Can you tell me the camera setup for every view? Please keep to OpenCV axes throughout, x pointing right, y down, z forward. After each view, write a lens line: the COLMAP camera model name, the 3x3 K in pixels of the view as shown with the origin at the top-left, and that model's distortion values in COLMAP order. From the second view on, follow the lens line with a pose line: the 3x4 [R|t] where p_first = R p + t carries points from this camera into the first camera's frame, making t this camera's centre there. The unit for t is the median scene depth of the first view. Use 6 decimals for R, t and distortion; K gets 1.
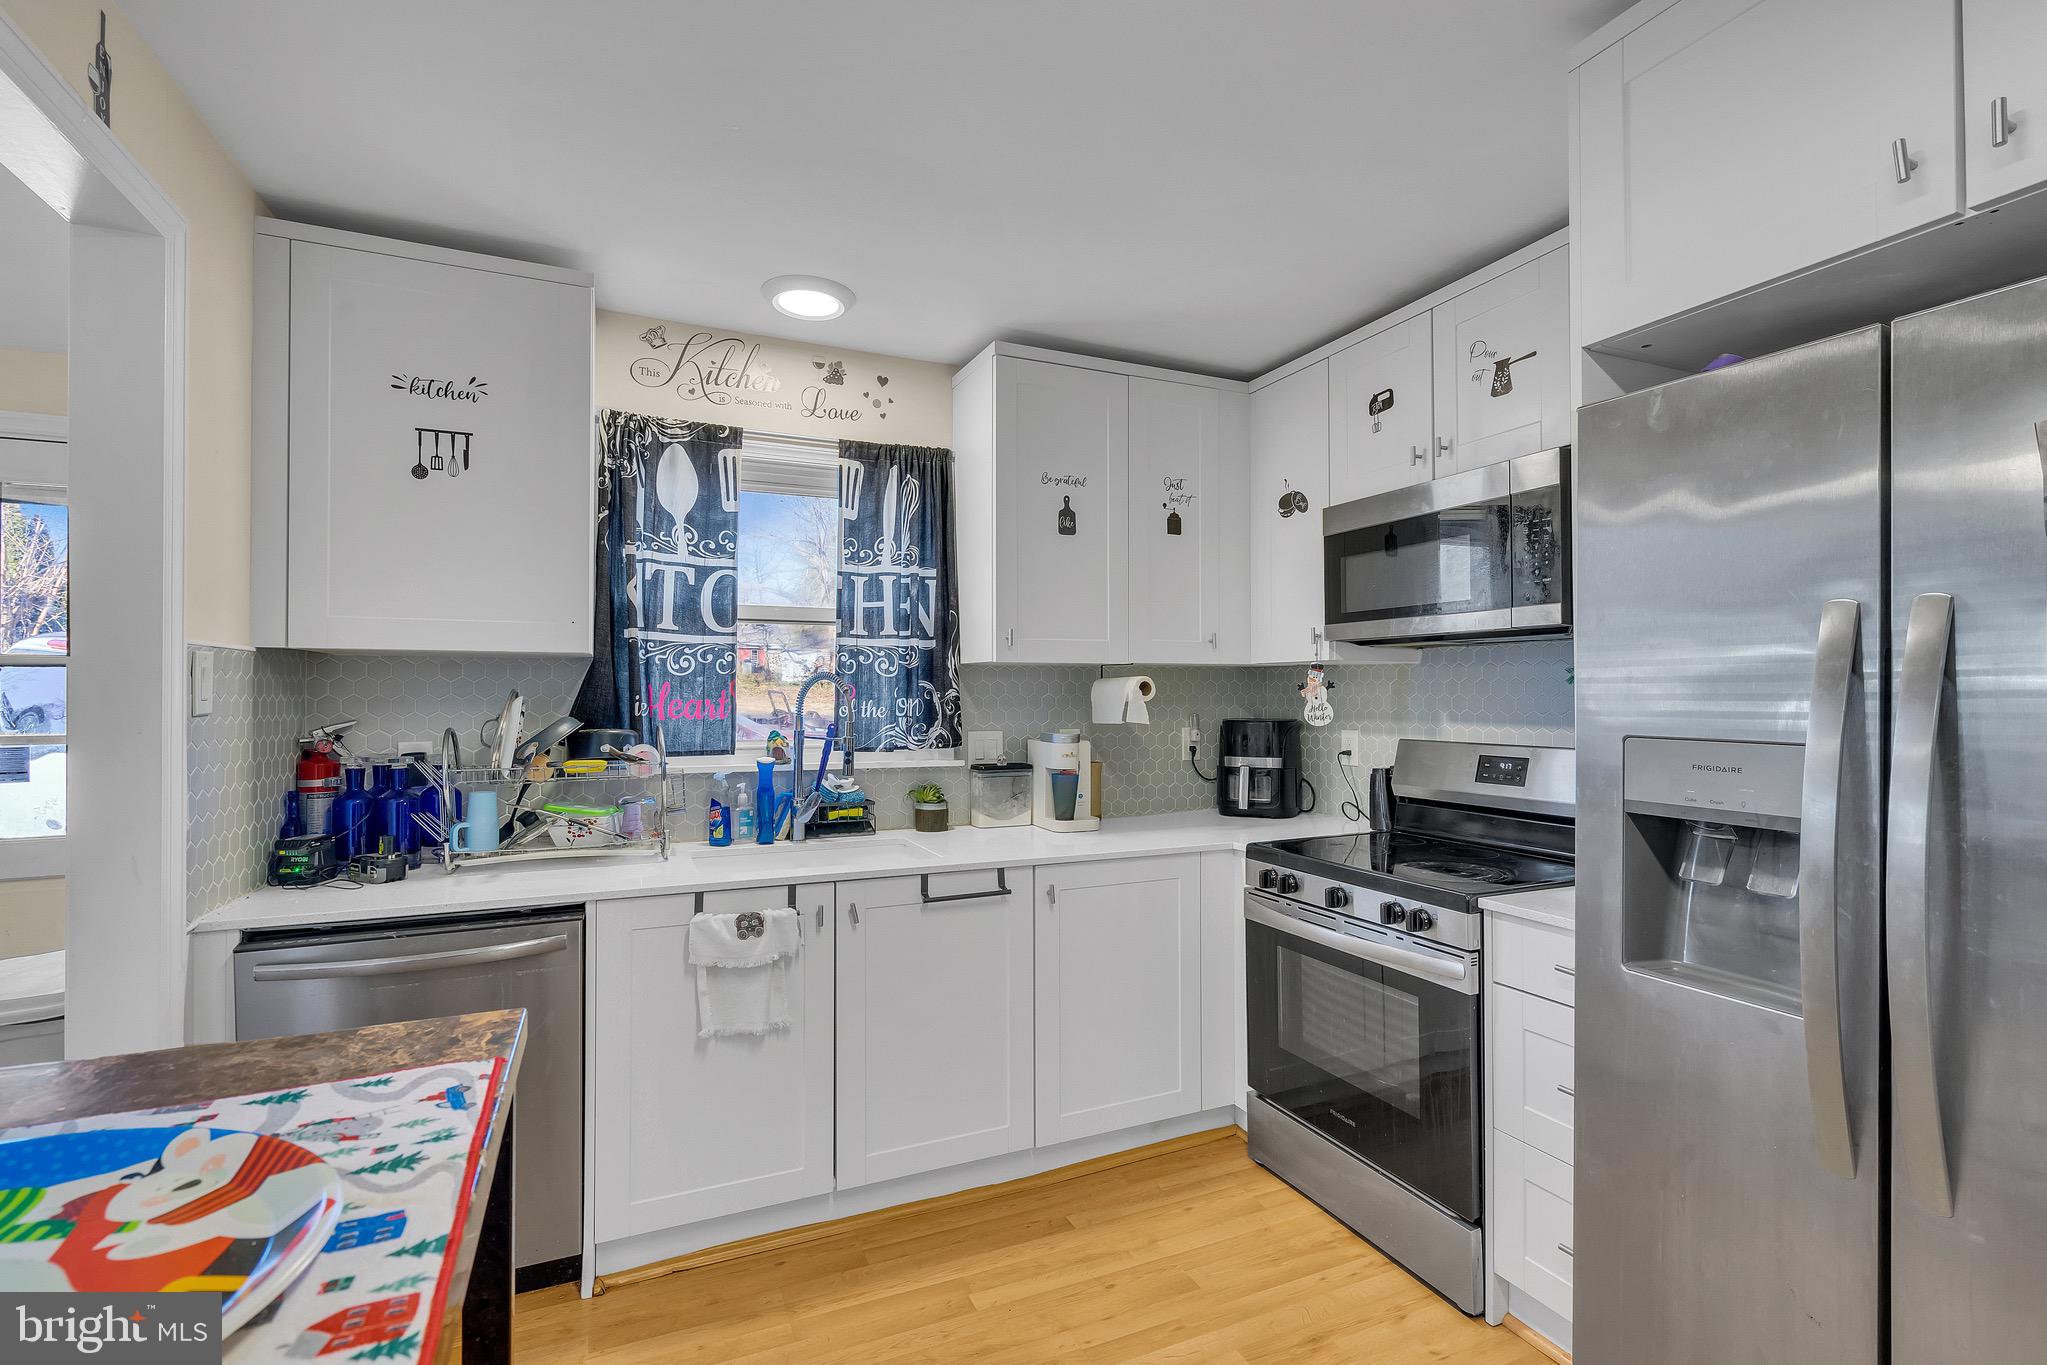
lens RADIAL K [[936.2, 0, 1015.4], [0, 936.2, 679.9], [0, 0, 1]] dist [-0.004256, 0.002923]
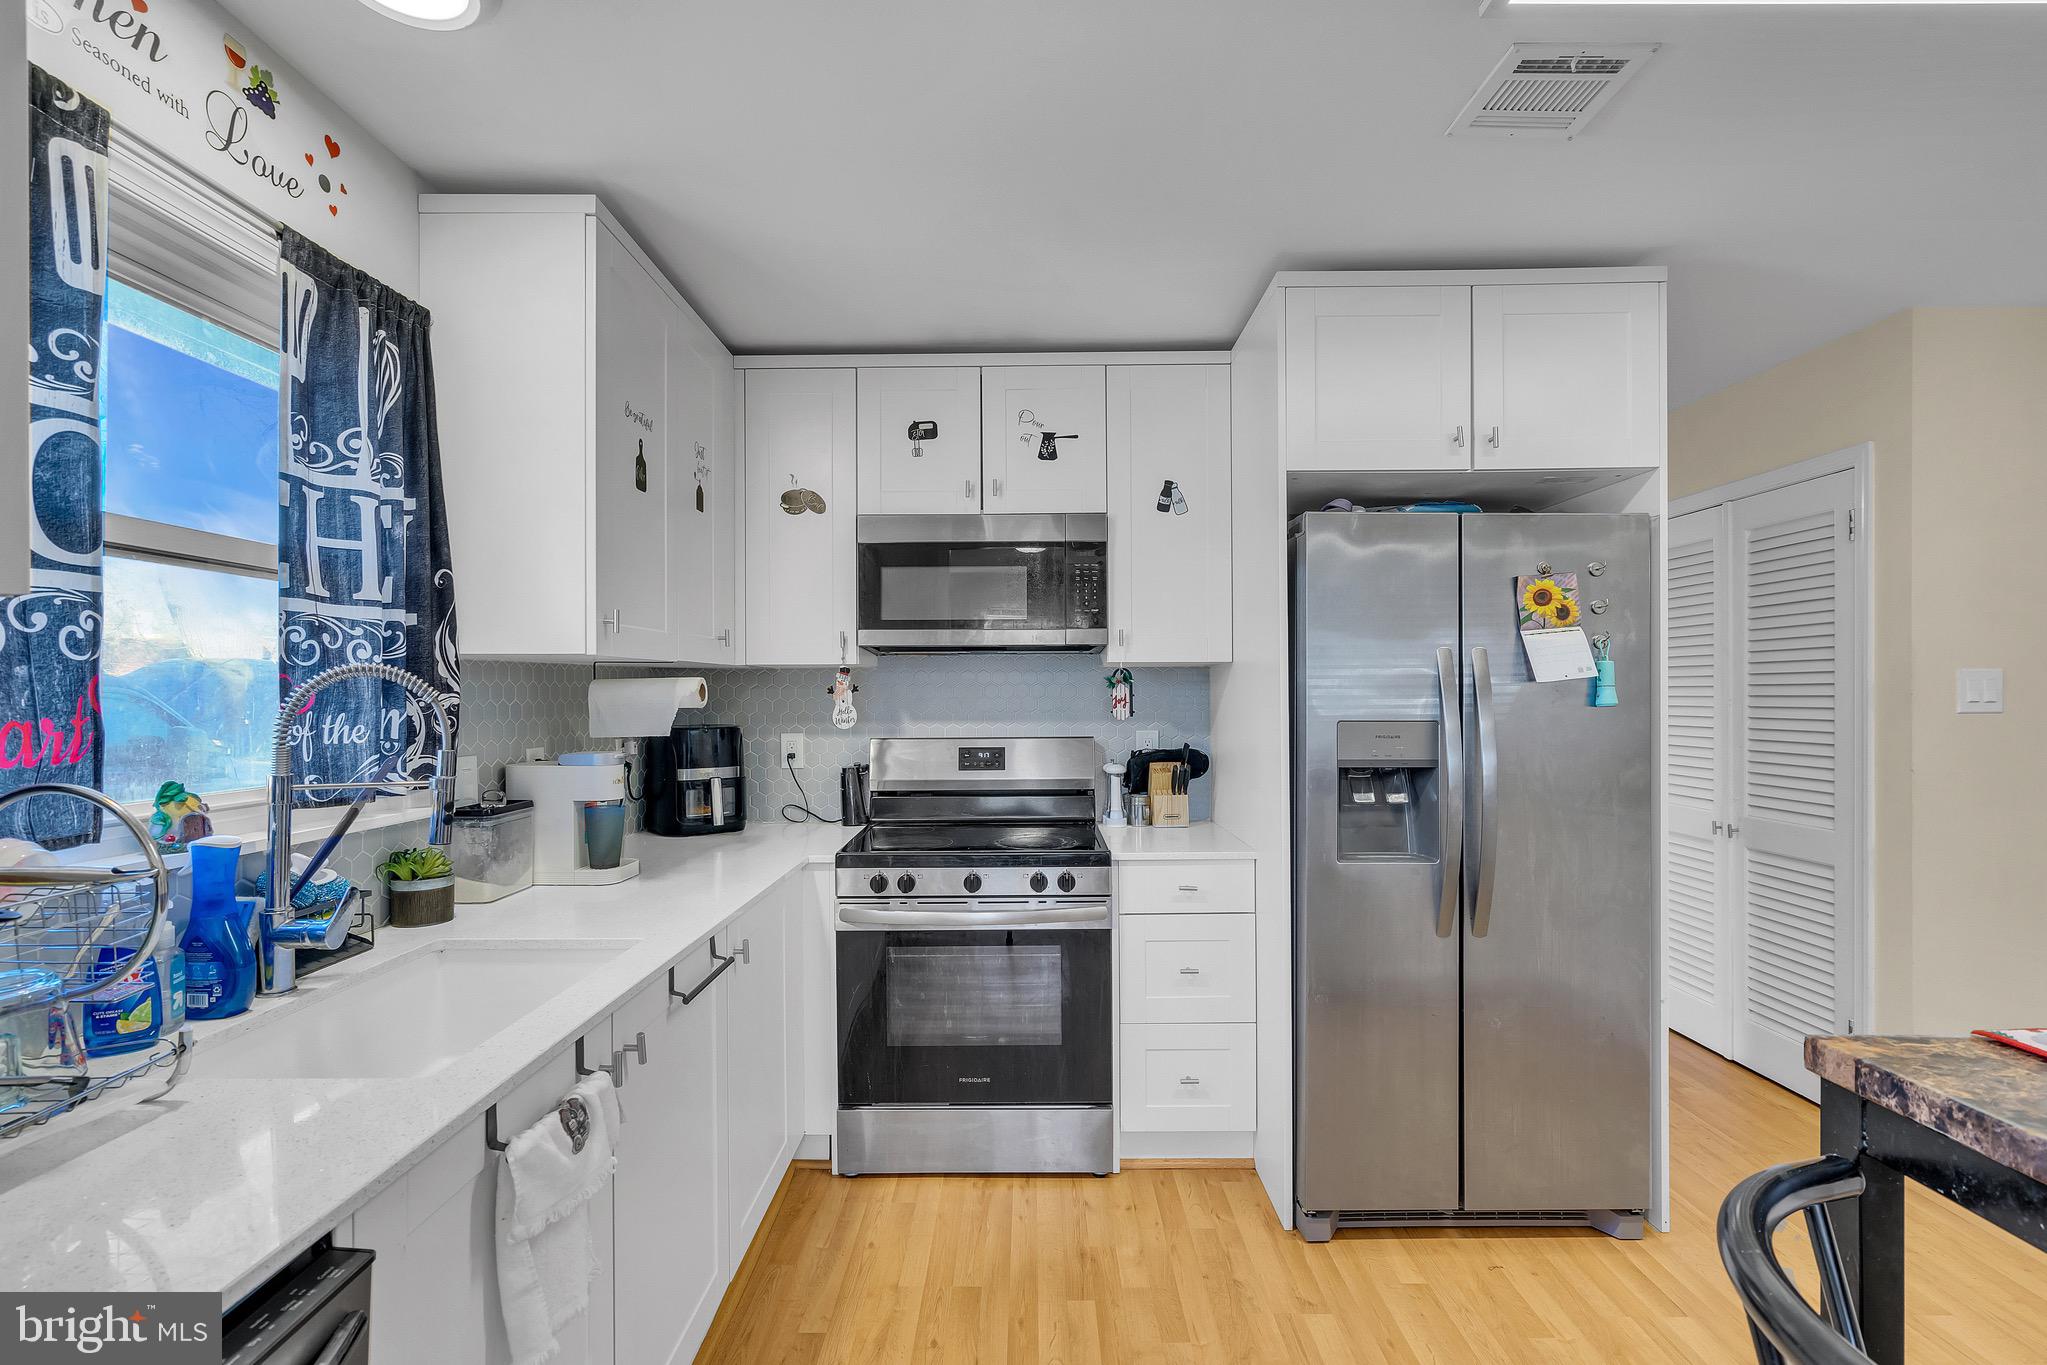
lens RADIAL K [[936.2, 0, 1023.0], [0, 936.2, 692.1], [0, 0, 1]] dist [-0.004256, 0.002923]
pose [[0.400962, -0.001430, 0.916094, -0.528738], [-0.007583, 0.999959, 0.004880, 0.002850], [-0.916063, -0.008904, 0.400935, 0.419642]]
